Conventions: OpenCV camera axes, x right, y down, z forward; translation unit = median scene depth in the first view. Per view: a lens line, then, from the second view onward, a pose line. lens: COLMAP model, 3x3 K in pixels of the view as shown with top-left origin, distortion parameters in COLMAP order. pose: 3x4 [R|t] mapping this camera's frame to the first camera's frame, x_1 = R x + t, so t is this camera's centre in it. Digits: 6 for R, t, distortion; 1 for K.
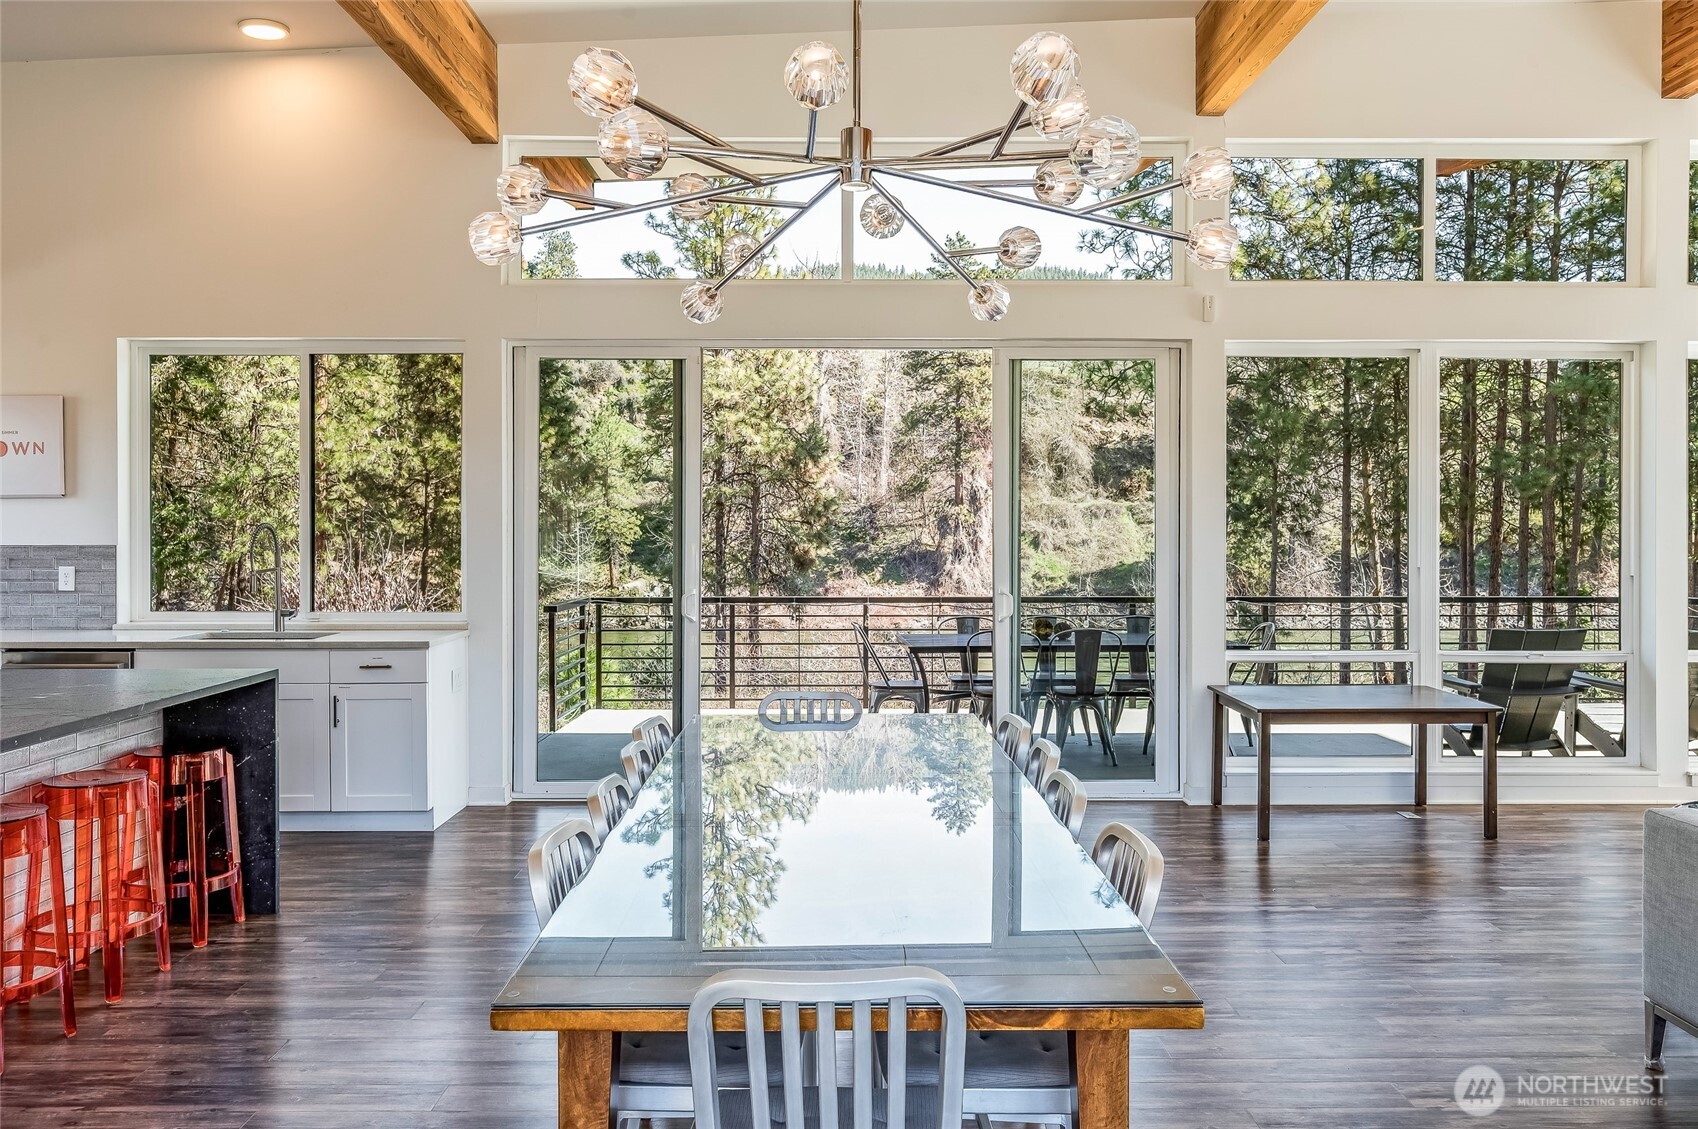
lens RADIAL K [[1267.8, 0, 842.5], [0, 1267.8, 525.9], [0, 0, 1]] dist [-0.009423, 0.006451]
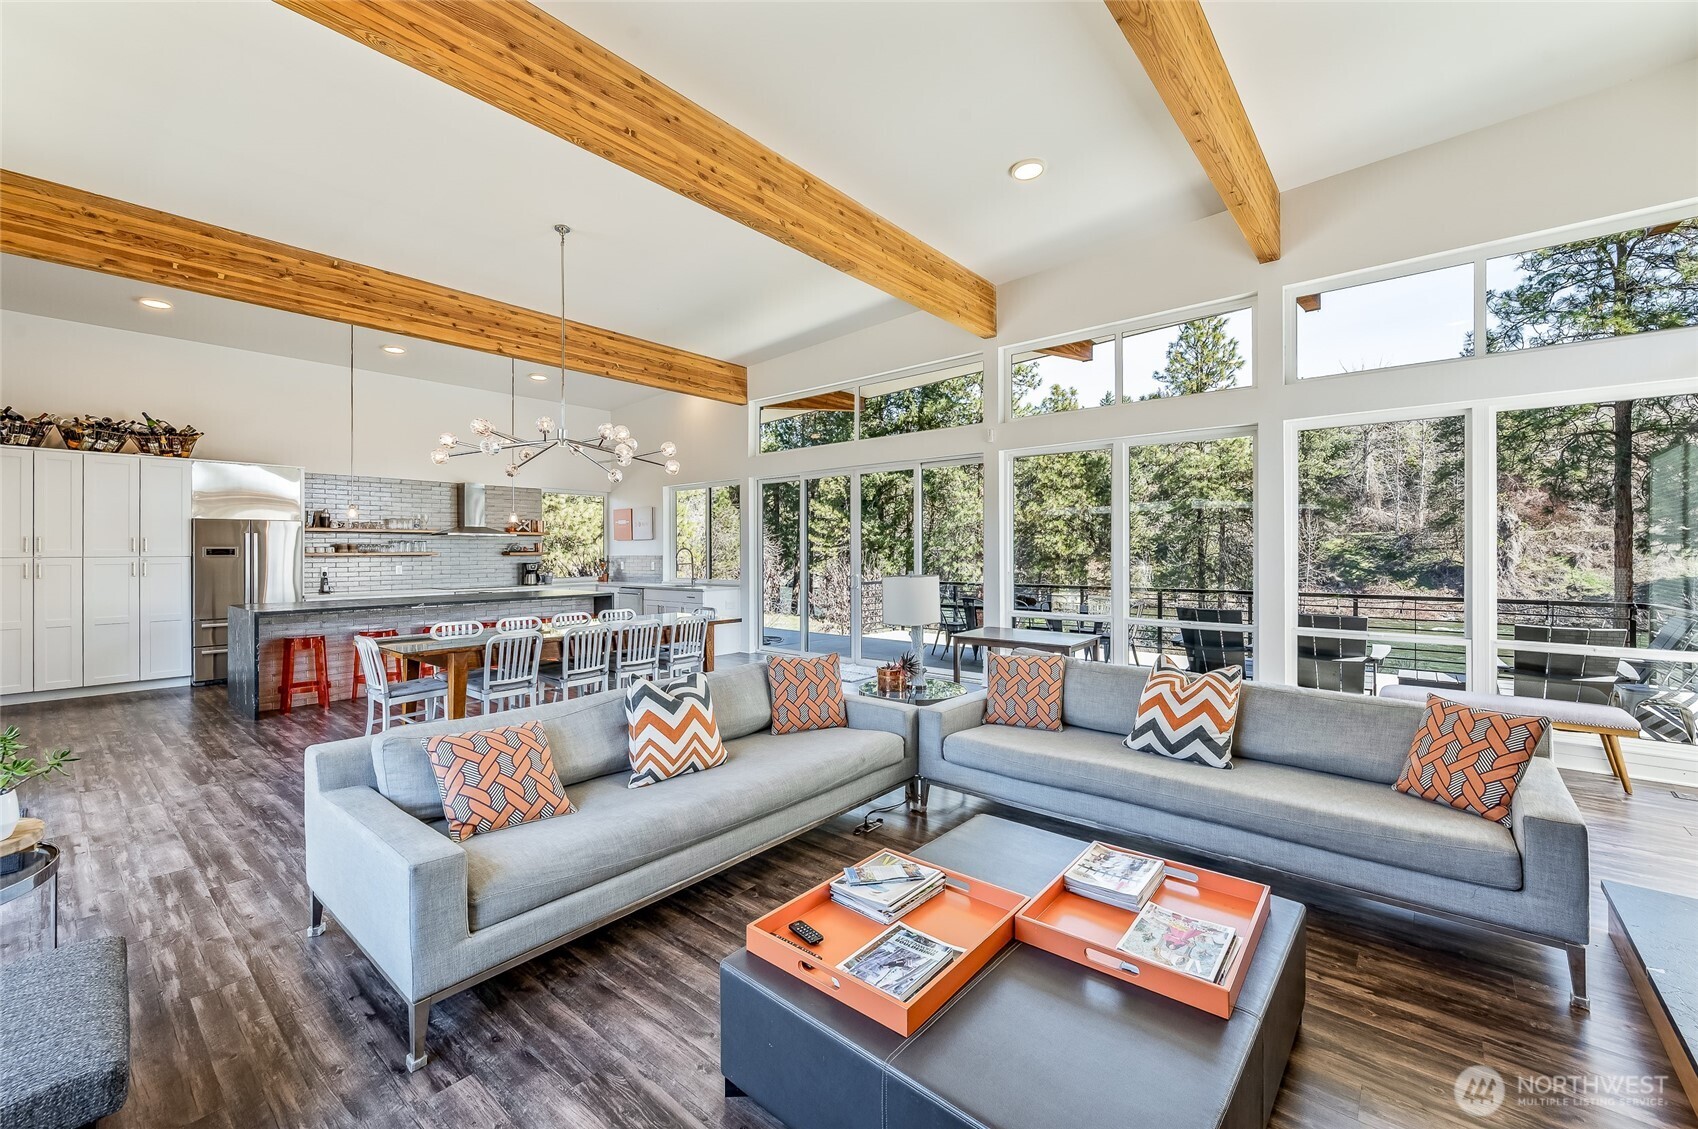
lens RADIAL K [[677.7, 0, 850.6], [0, 677.7, 549.8], [0, 0, 1]] dist [-0.000981, 0.000650]
pose [[0.762389, -0.004416, -0.647104, 0.157825], [0.003850, 0.999990, -0.002289, 0.001452], [0.647107, -0.000746, 0.762399, 0.010919]]
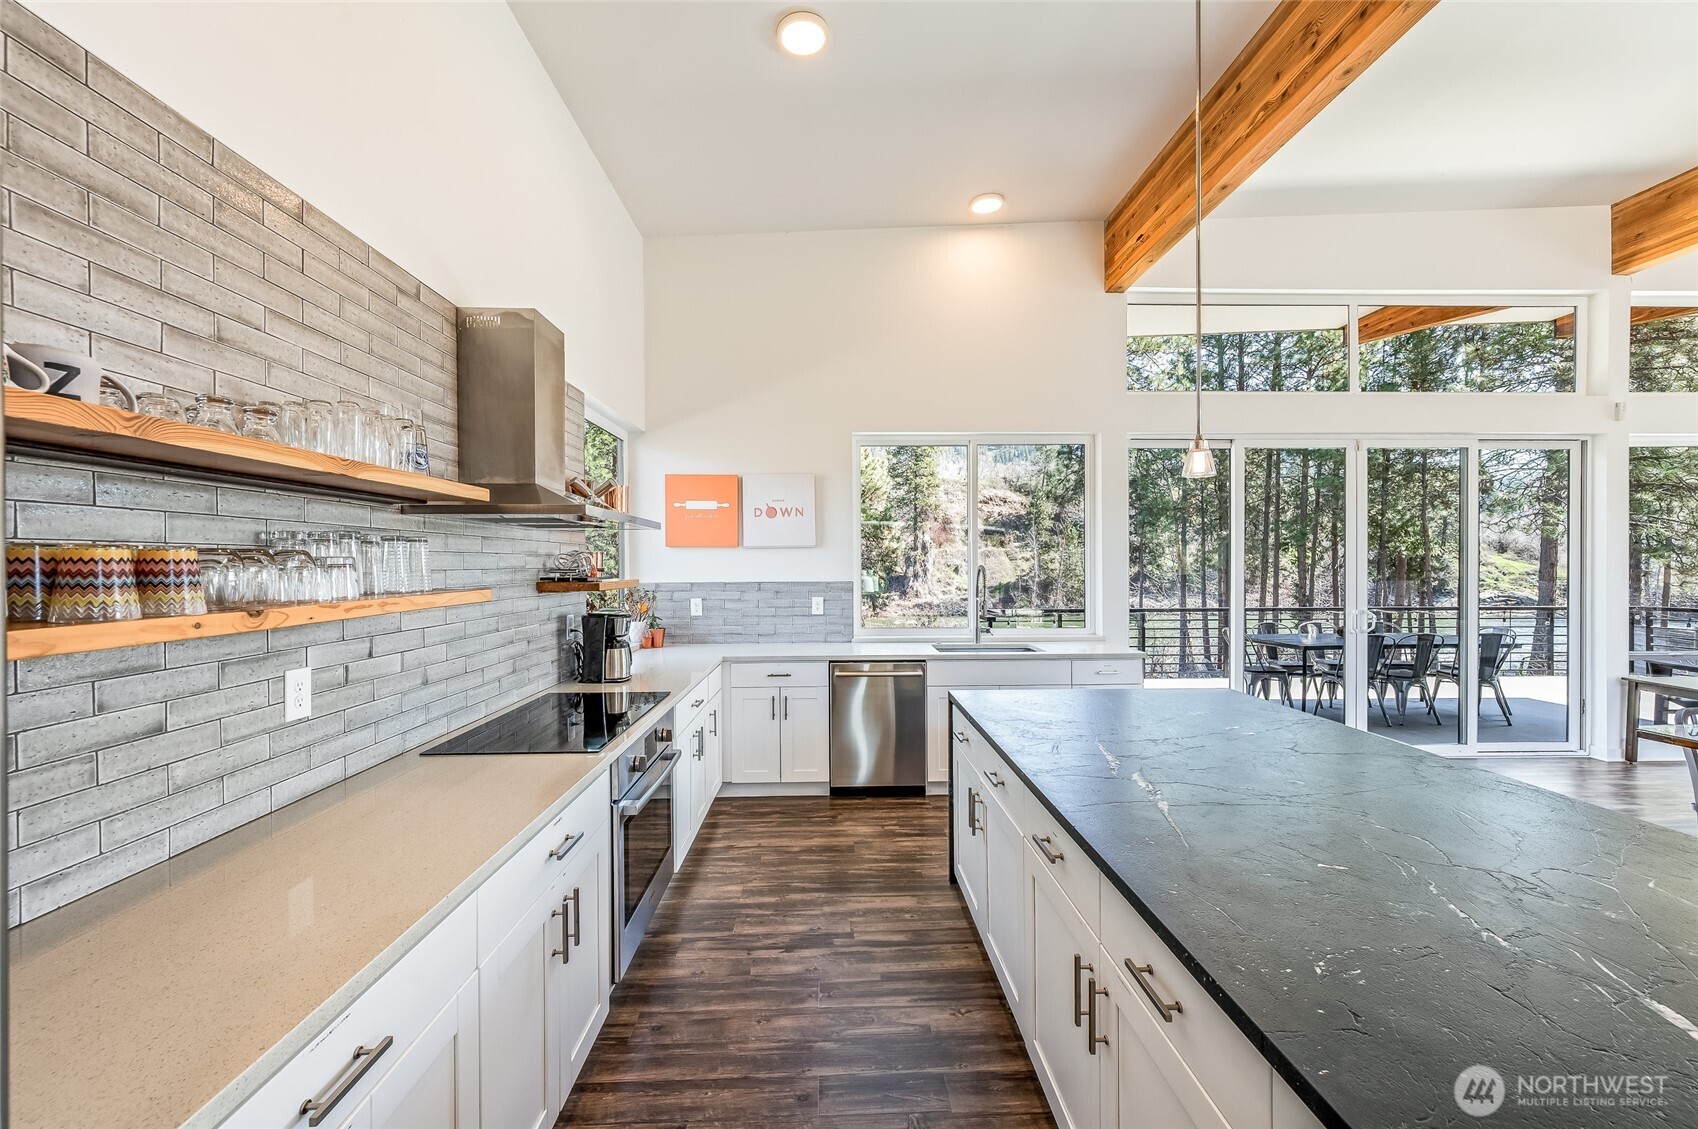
lens RADIAL K [[677.7, 0, 858.2], [0, 677.7, 568.7], [0, 0, 1]] dist [-0.000981, 0.000650]
pose [[0.999292, -0.005851, 0.037173, -0.115336], [0.005491, 0.999937, 0.009764, -0.001129], [-0.037228, -0.009553, 0.999261, 0.049958]]
